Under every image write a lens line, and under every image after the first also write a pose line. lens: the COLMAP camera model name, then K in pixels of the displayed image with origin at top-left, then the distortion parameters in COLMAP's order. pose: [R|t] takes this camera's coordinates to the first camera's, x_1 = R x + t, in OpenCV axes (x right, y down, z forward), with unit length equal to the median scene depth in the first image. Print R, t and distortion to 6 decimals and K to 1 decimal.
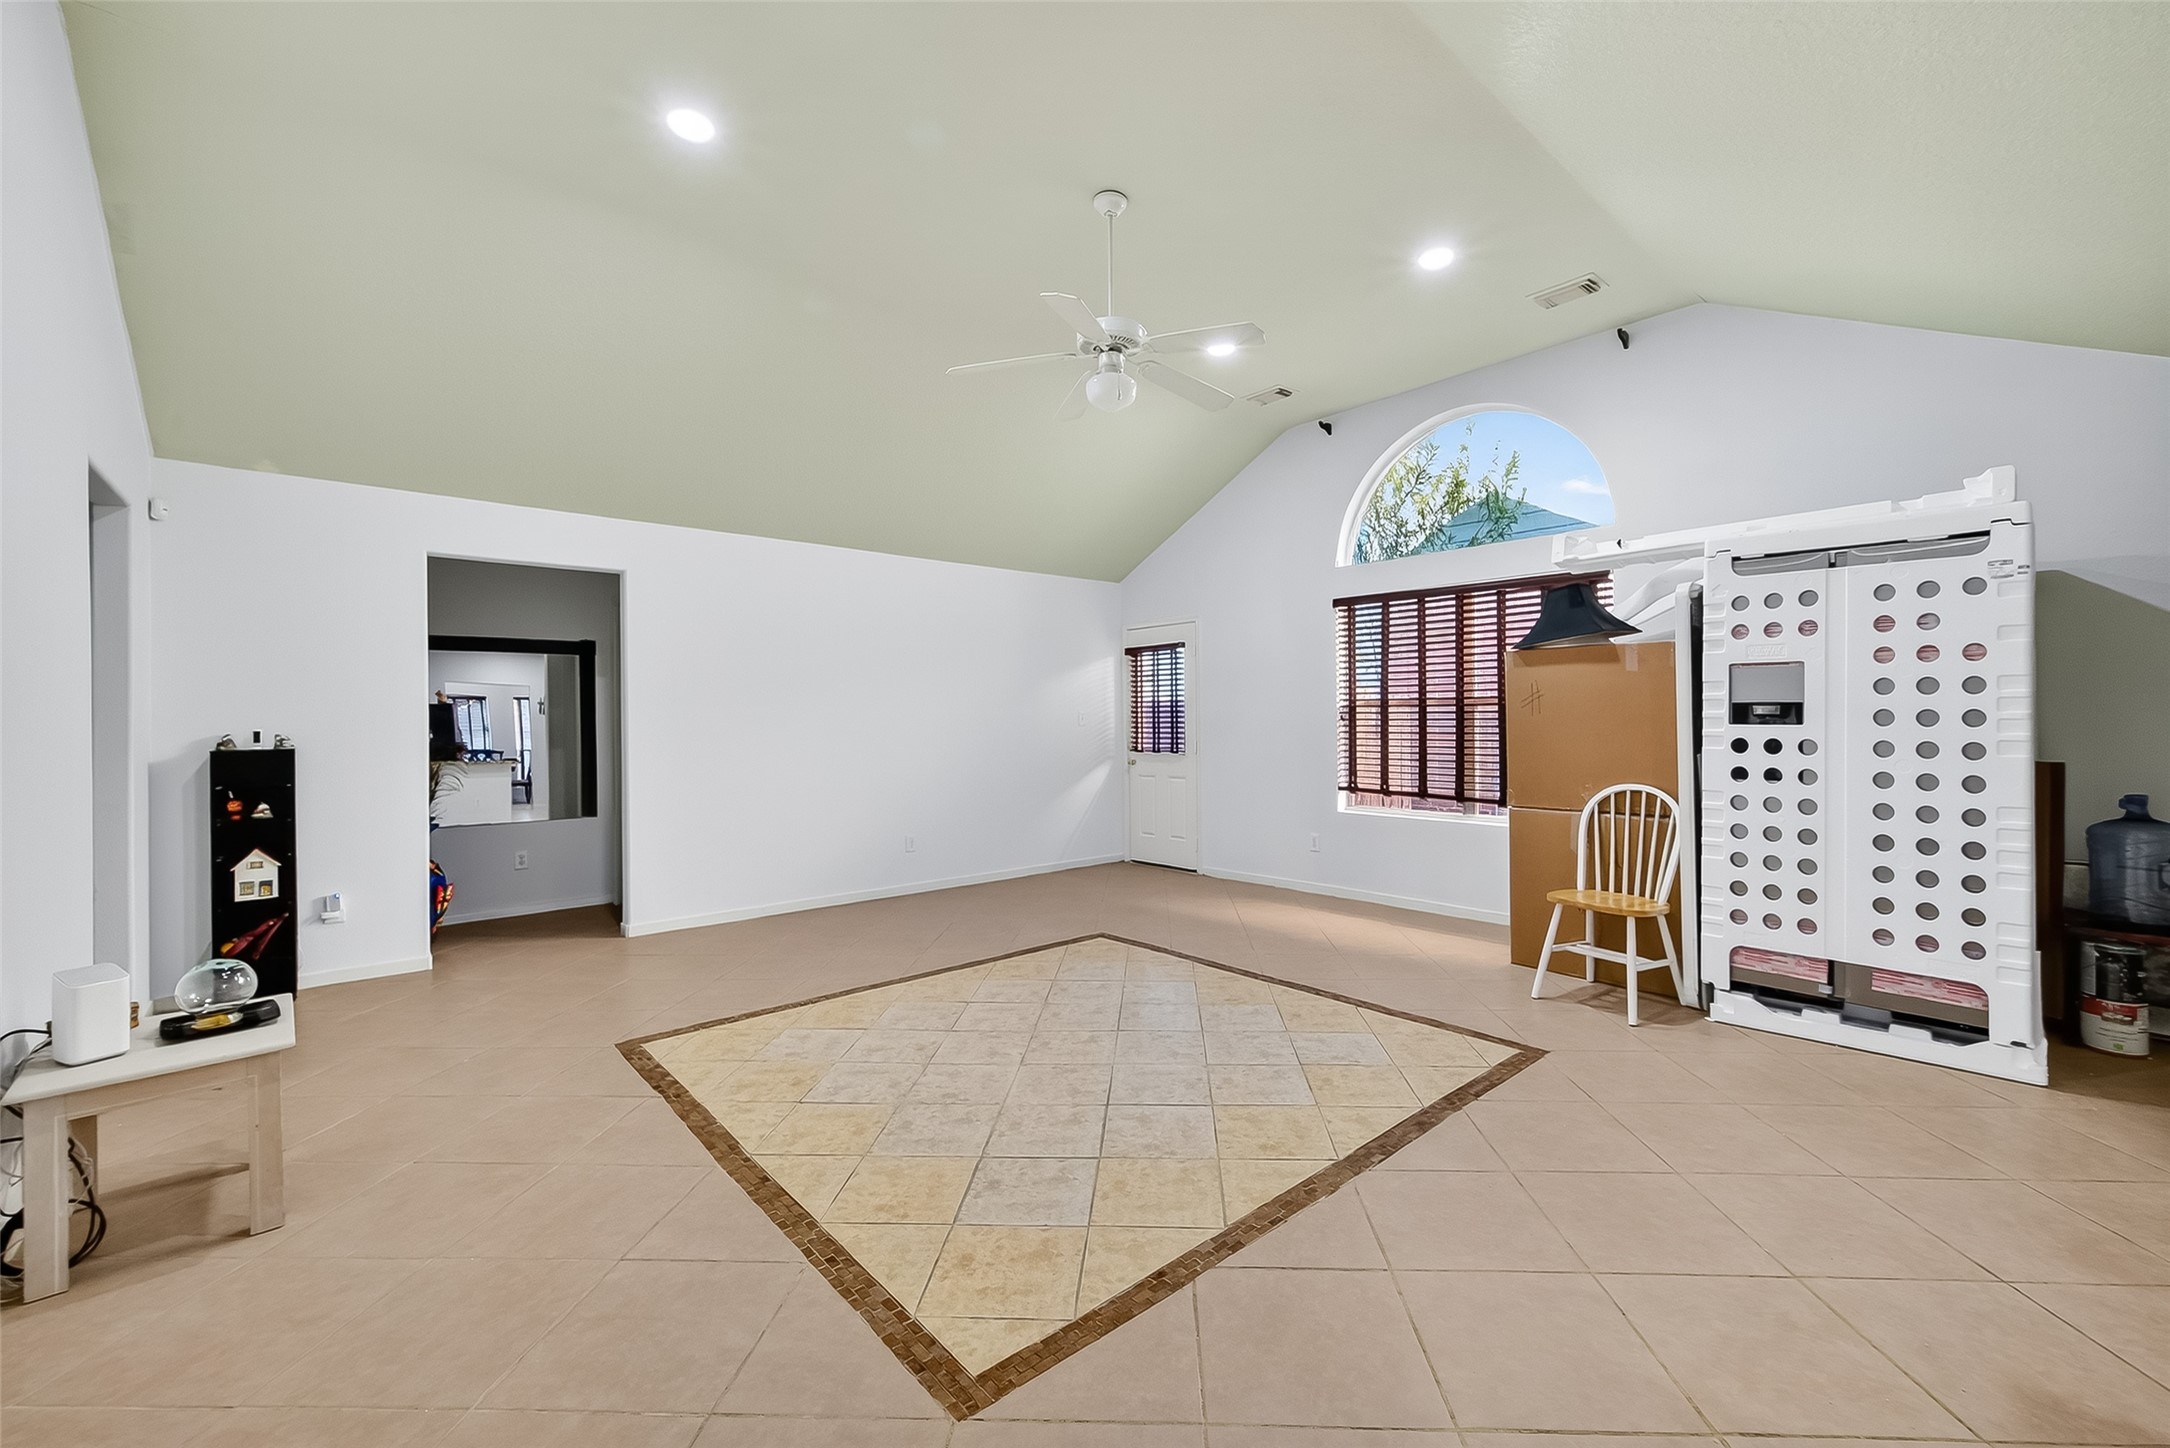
lens RADIAL K [[871.1, 0, 1103.3], [0, 871.1, 716.0], [0, 0, 1]] dist [0.003045, -0.000228]
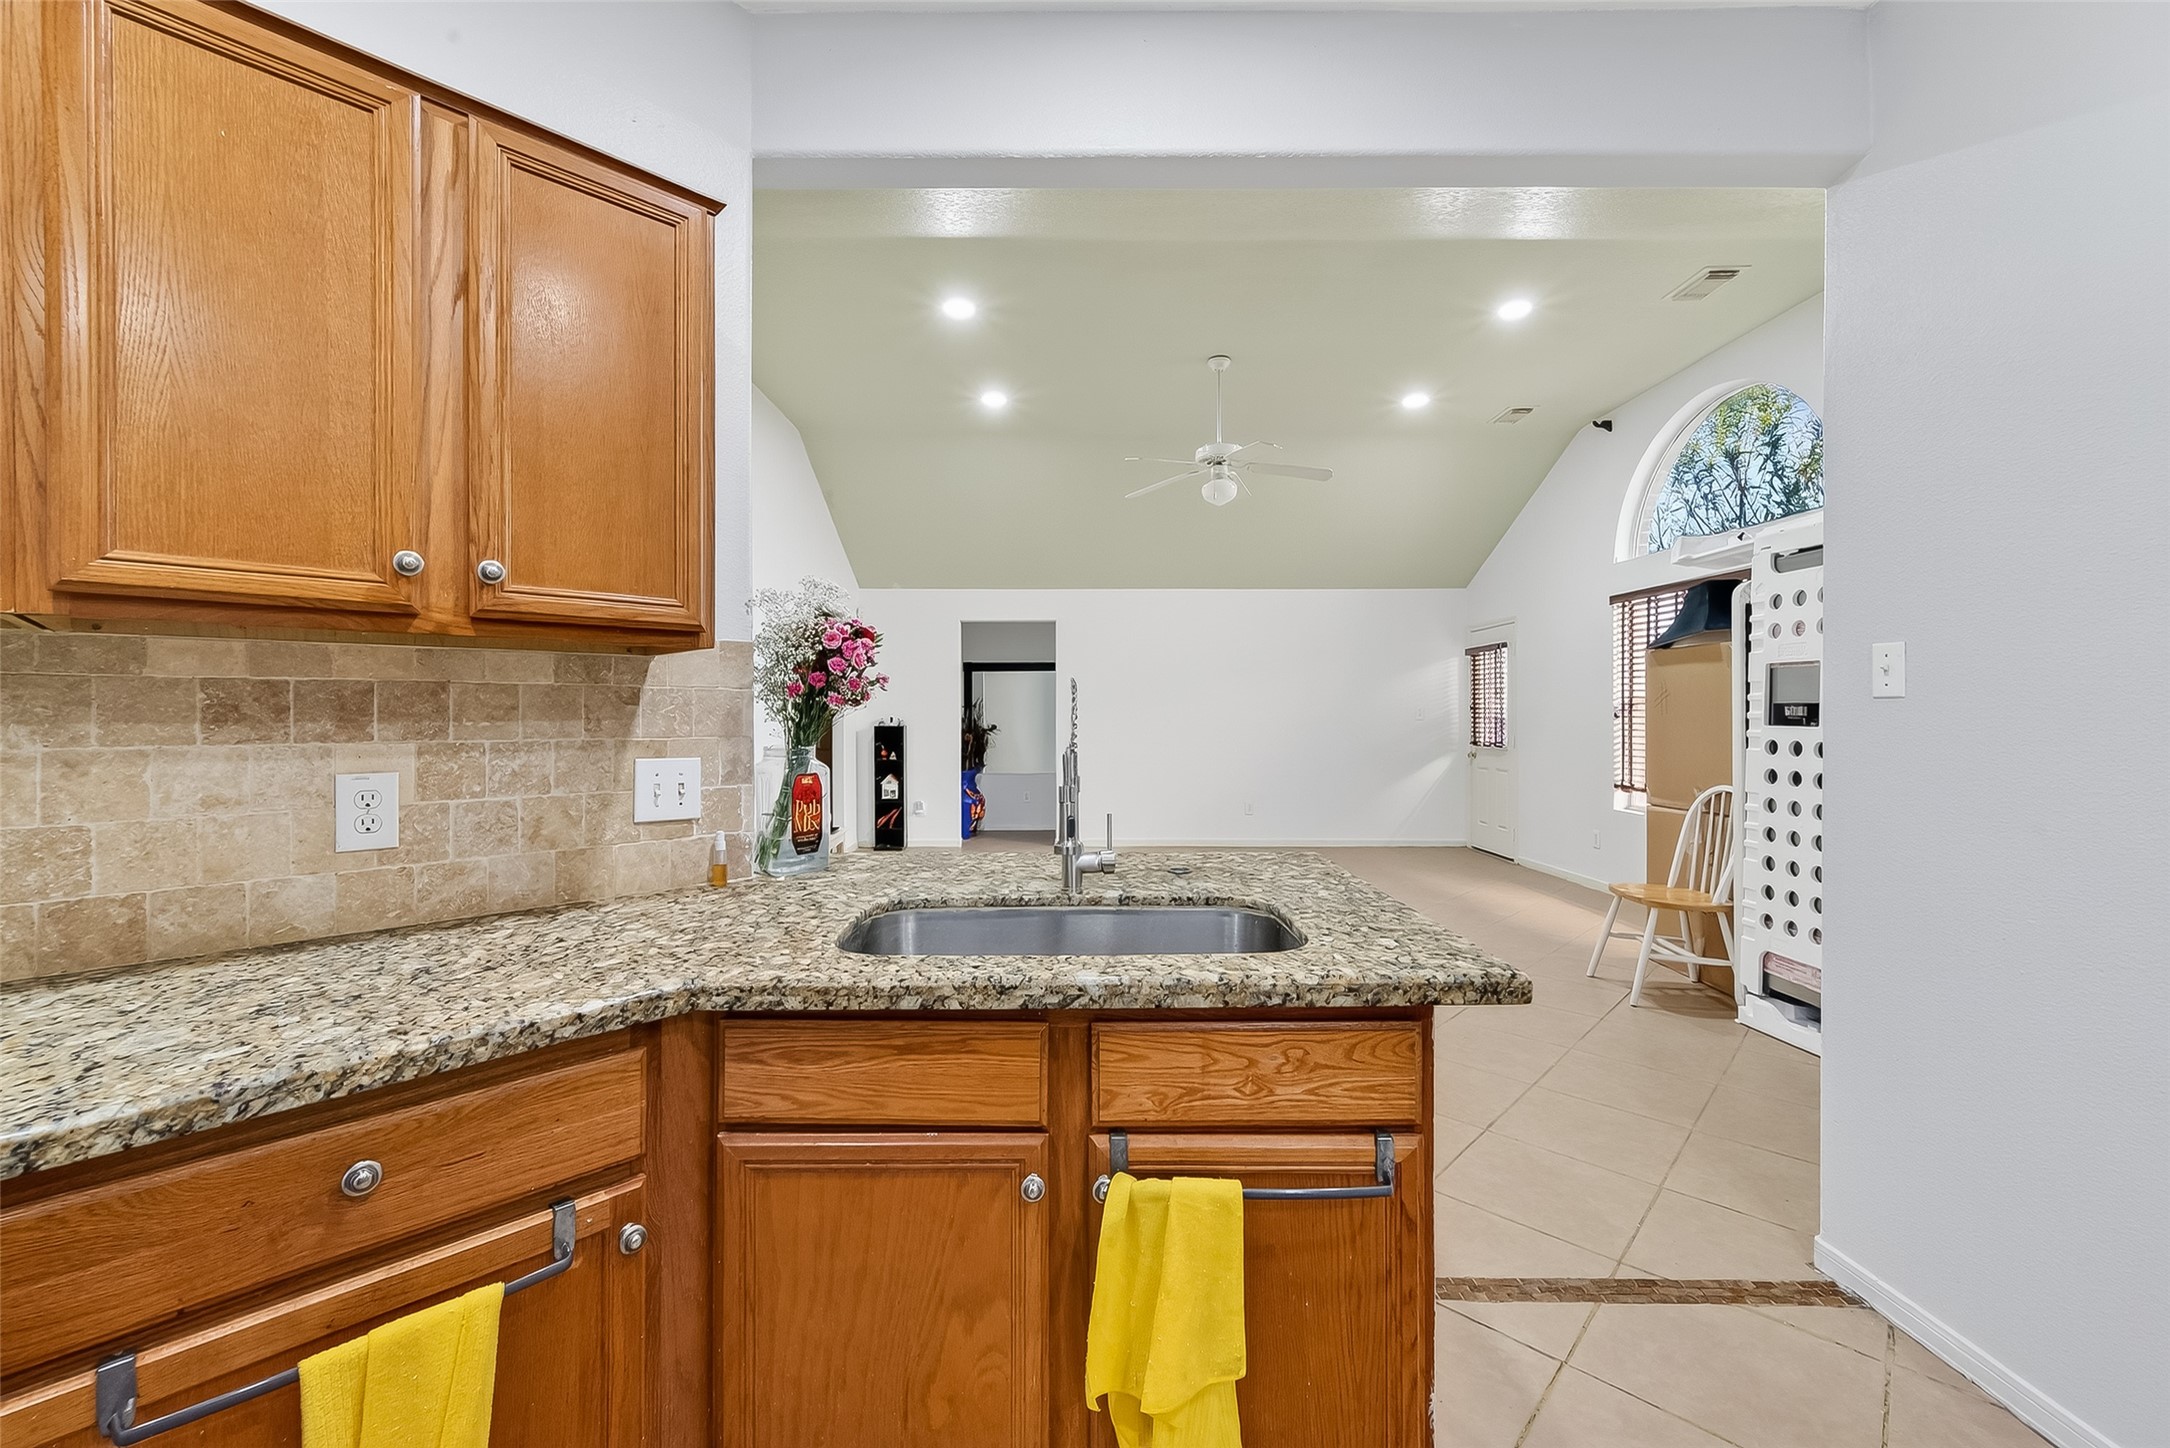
lens RADIAL K [[871.1, 0, 1083.1], [0, 871.1, 711.3], [0, 0, 1]] dist [0.003045, -0.000228]
pose [[0.749203, 0.007238, -0.662301, 0.796439], [-0.005384, 0.999974, 0.004838, -0.007100], [0.662319, -0.000059, 0.749222, -0.246462]]
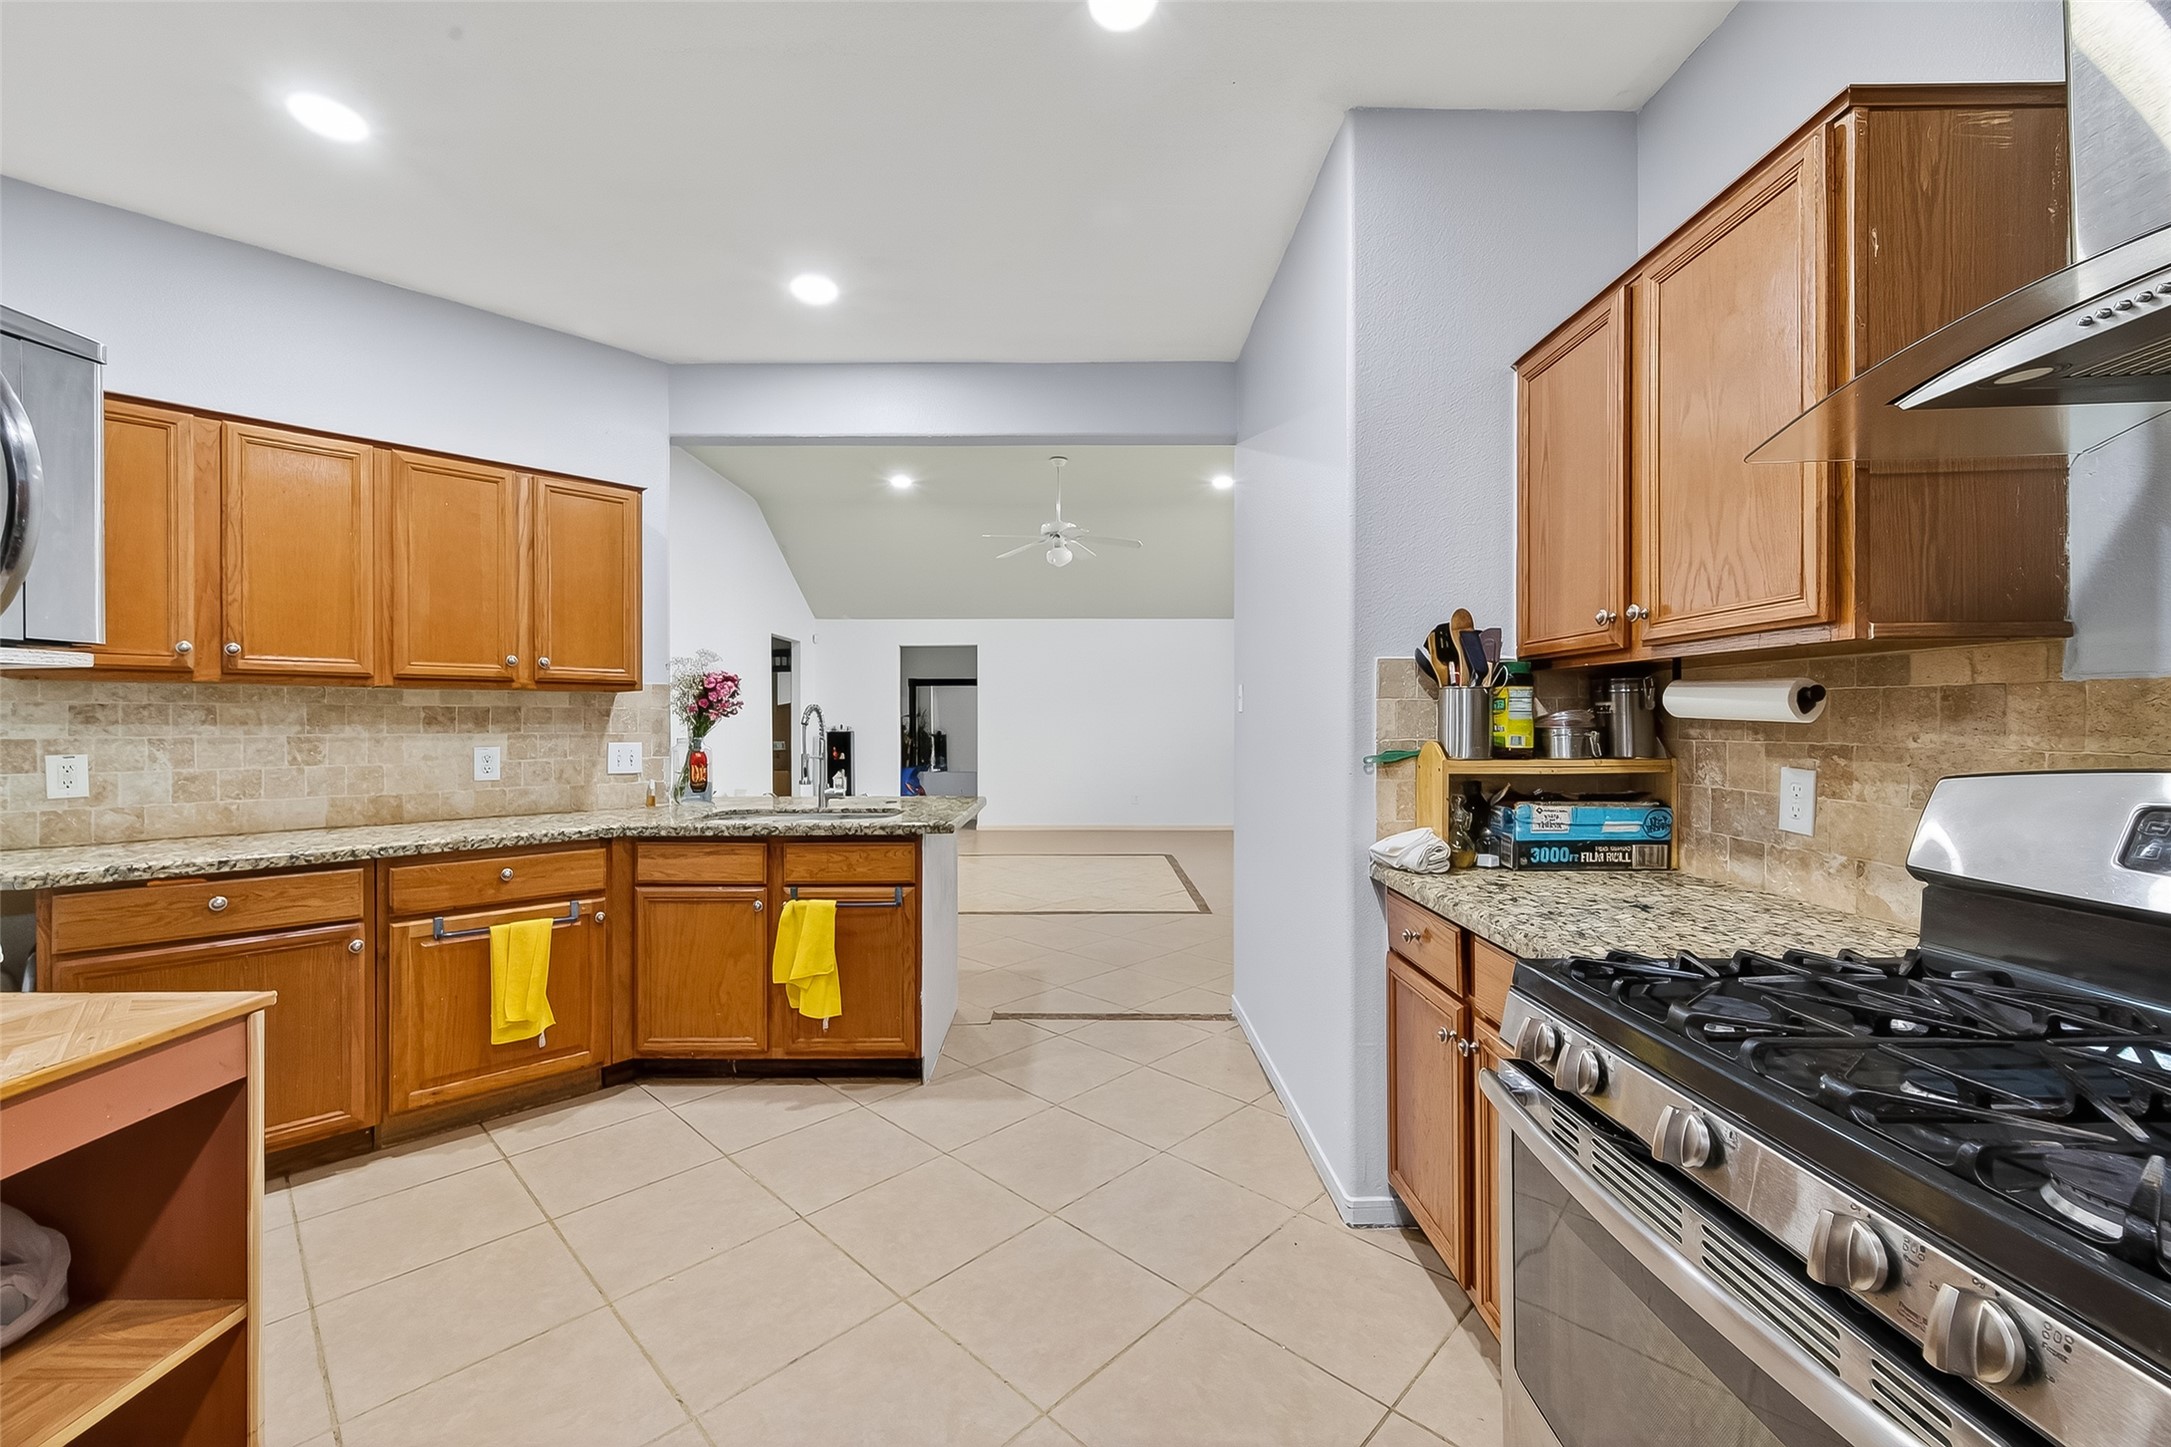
lens RADIAL K [[871.5, 0, 1094.3], [0, 871.5, 722.2], [0, 0, 1]] dist [0.003045, -0.000228]
pose [[0.751013, 0.008945, -0.660227, 1.357462], [-0.004714, 0.999955, 0.008187, -0.011158], [0.660271, -0.003036, 0.751021, -0.427914]]
